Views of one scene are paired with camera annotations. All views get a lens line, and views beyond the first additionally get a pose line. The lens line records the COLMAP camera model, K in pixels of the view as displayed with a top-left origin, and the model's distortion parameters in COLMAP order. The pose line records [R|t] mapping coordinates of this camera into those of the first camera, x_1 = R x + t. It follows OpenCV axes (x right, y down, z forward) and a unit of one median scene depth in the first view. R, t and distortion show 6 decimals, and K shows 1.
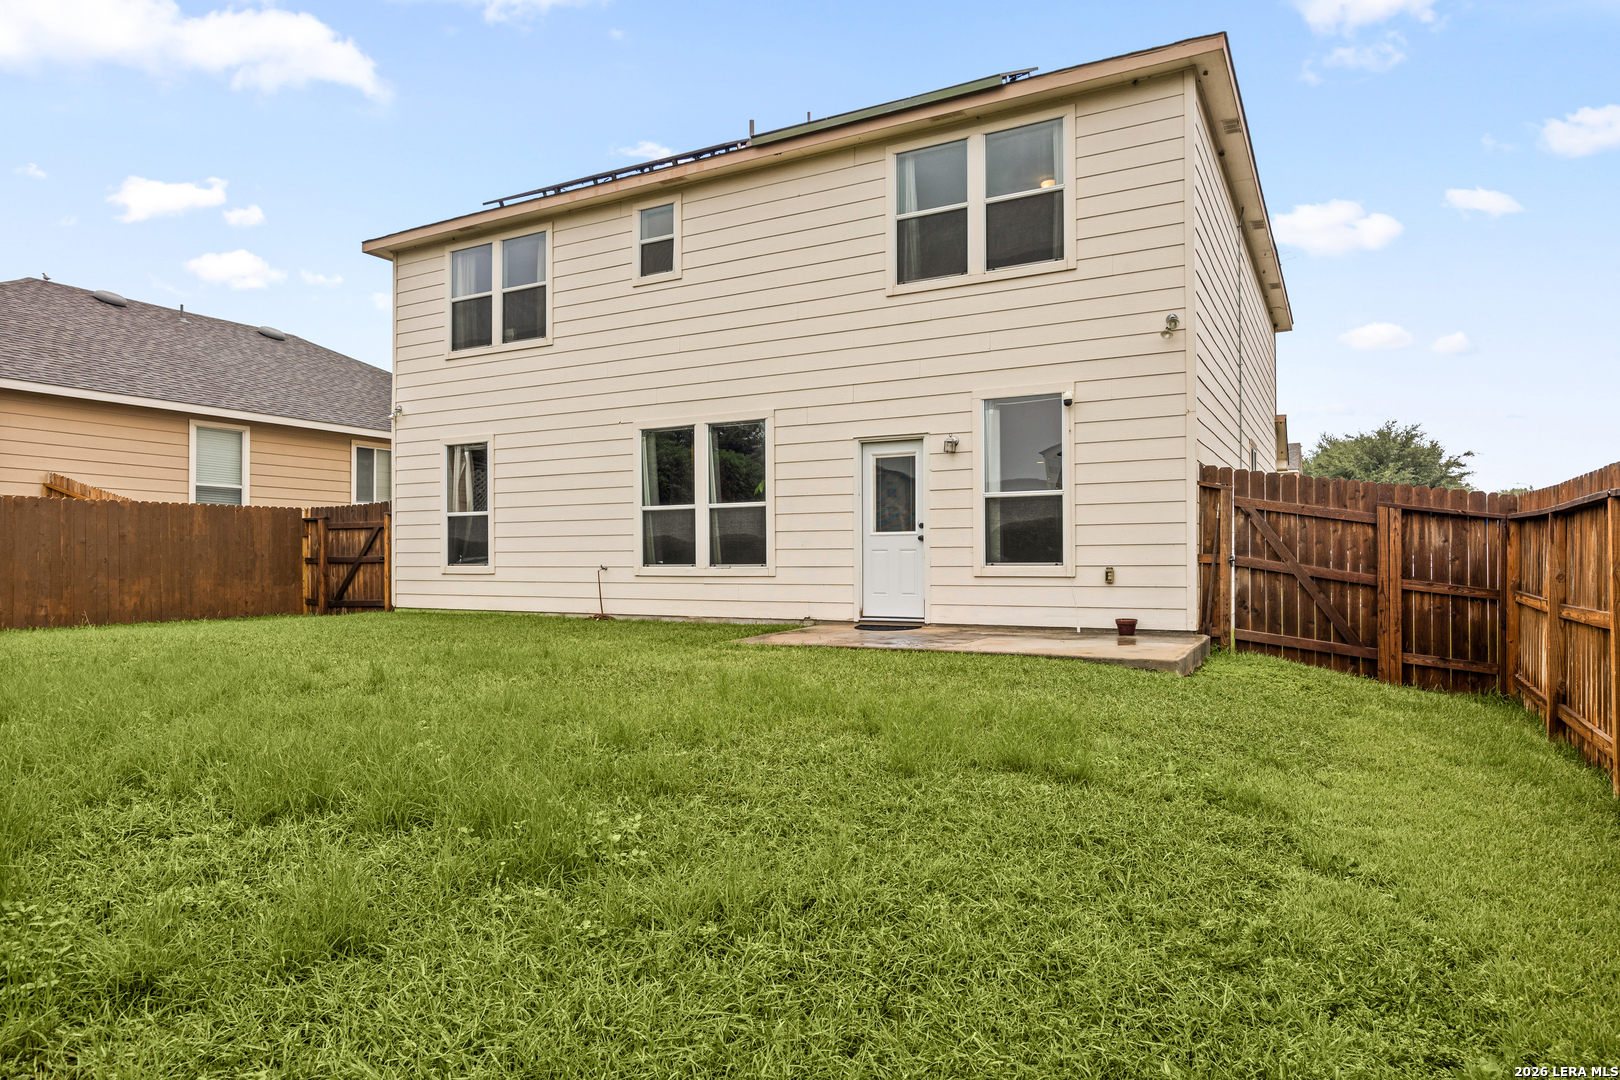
lens RADIAL K [[988.5, 0, 810.0], [0, 988.5, 540.0], [0, 0, 1]] dist [-0.000587, 0.000025]
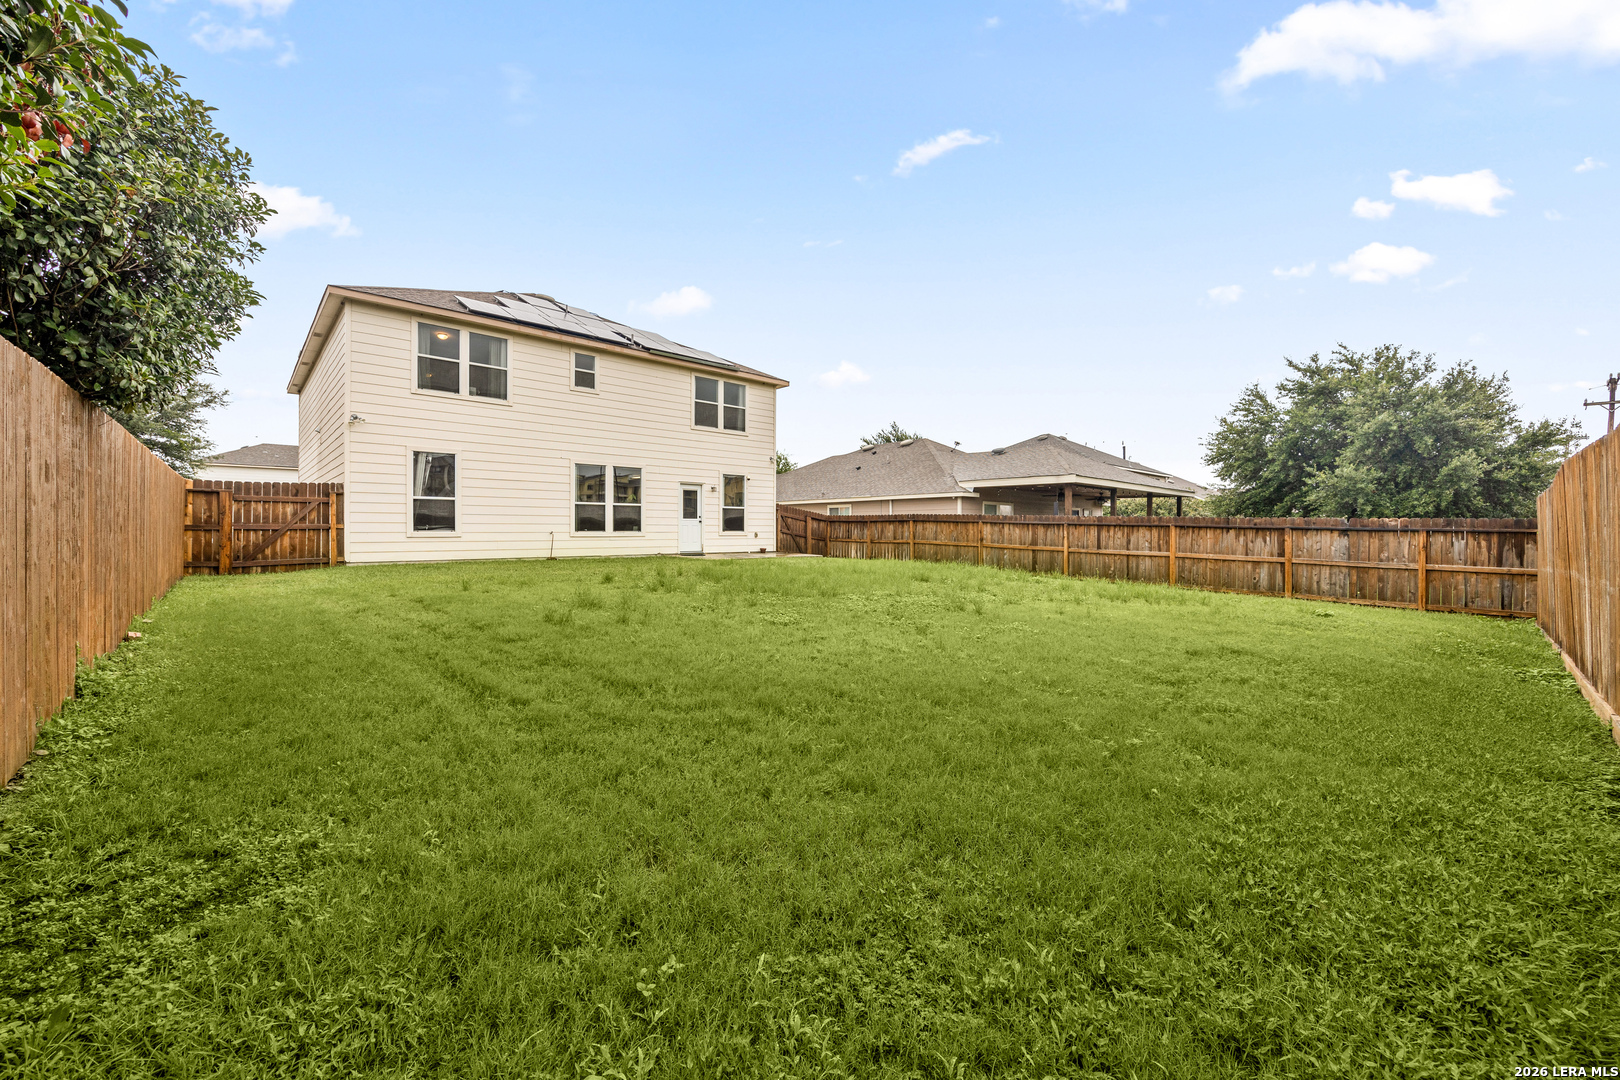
lens RADIAL K [[622.5, 0, 807.6], [0, 622.5, 529.5], [0, 0, 1]] dist [-0.002053, -0.000339]
pose [[0.317656, 0.014226, 0.948099, -1.277512], [-0.010181, 0.999881, -0.011592, 0.033324], [-0.948151, -0.005970, 0.317763, 0.166812]]
